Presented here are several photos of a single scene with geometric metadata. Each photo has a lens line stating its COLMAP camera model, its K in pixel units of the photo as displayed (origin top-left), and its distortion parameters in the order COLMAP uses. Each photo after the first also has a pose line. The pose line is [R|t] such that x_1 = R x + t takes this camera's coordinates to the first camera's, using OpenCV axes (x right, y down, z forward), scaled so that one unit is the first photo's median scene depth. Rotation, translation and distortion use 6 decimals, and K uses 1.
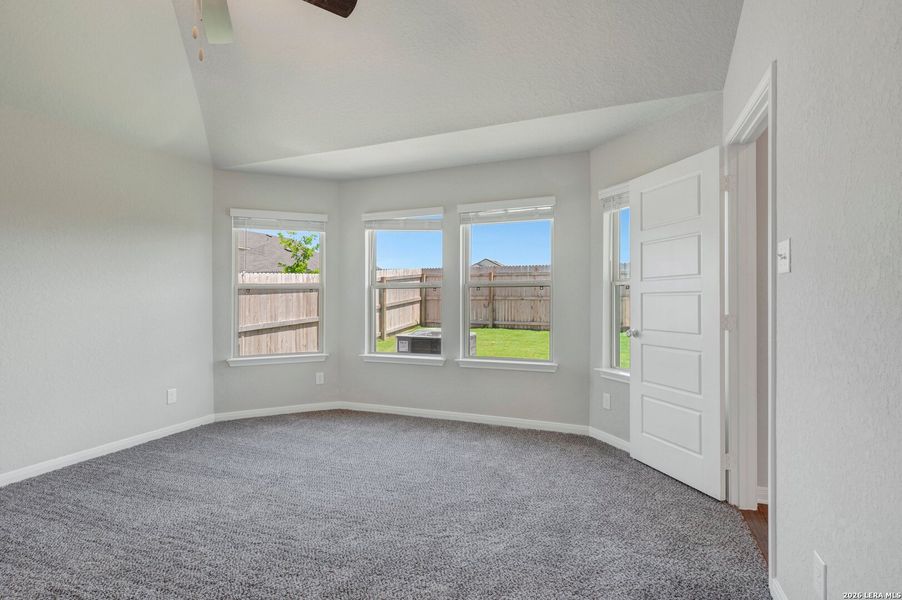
lens RADIAL K [[434.3, 0, 456.9], [0, 434.3, 286.3], [0, 0, 1]] dist [-0.003206, 0.000179]
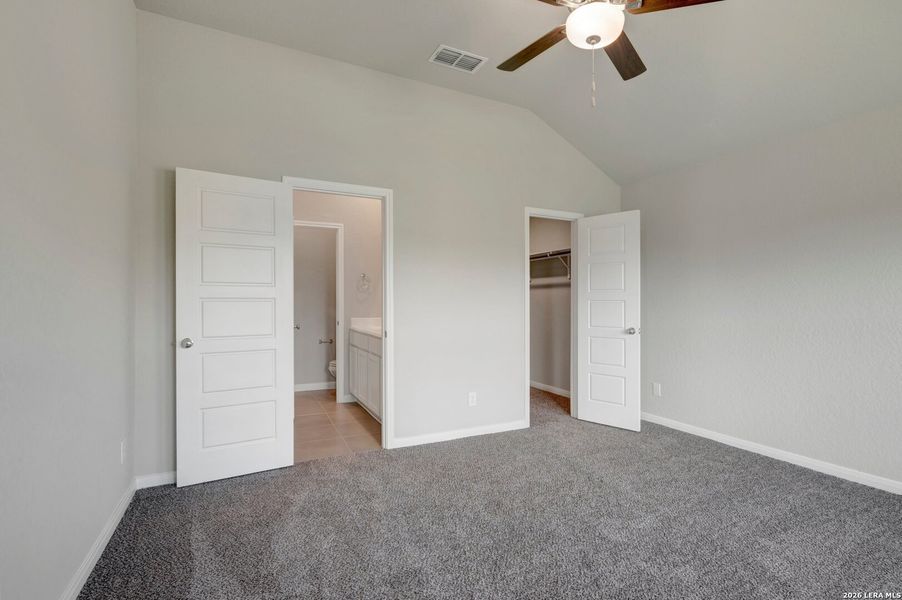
lens RADIAL K [[427.0, 0, 454.3], [0, 427.0, 297.0], [0, 0, 1]] dist [-0.001237, -0.000202]
pose [[-0.663615, -0.001923, -0.748072, 0.221324], [0.020786, 0.999563, -0.021009, 0.009324], [0.747786, -0.029492, -0.663285, 0.597591]]
